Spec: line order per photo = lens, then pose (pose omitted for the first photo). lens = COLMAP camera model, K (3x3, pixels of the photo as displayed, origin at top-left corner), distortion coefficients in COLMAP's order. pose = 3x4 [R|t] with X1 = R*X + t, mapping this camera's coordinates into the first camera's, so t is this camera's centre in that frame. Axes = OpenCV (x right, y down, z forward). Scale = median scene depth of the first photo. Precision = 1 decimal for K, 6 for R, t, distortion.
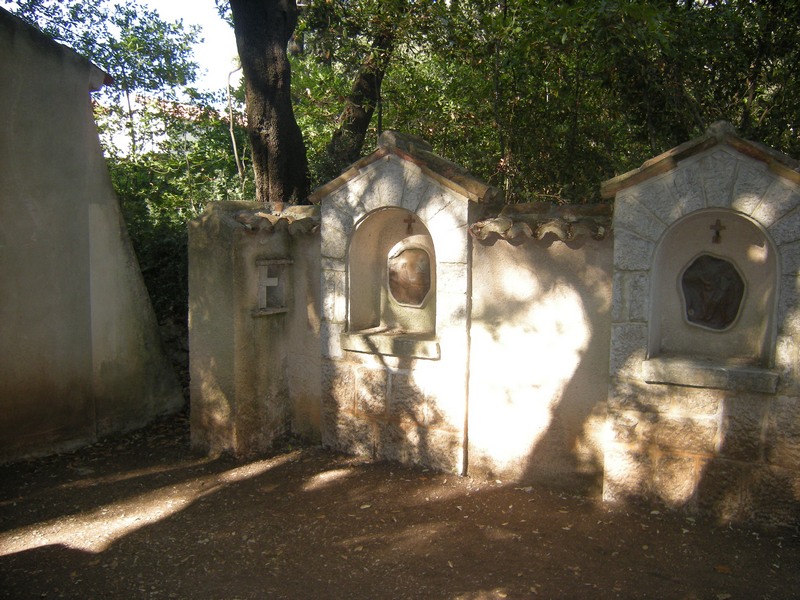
lens RADIAL K [[650.8, 0, 401.3], [0, 650.8, 299.0], [0, 0, 1]] dist [-0.088398, -0.000075]
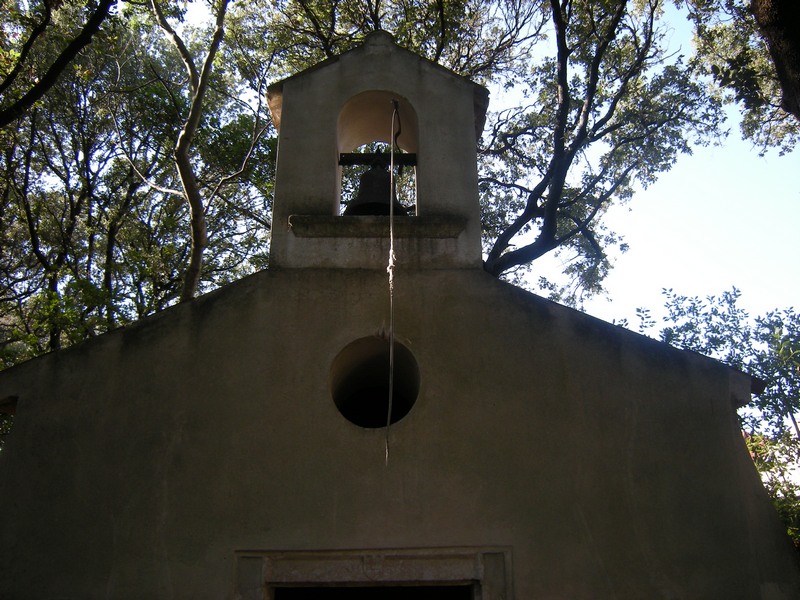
lens RADIAL K [[650.8, 0, 401.6], [0, 650.8, 298.3], [0, 0, 1]] dist [-0.088398, -0.000075]
pose [[0.574438, -0.341434, -0.743938, -0.072274], [-0.082095, 0.880237, -0.467379, -0.039753], [0.814421, 0.329553, 0.477611, 0.163404]]
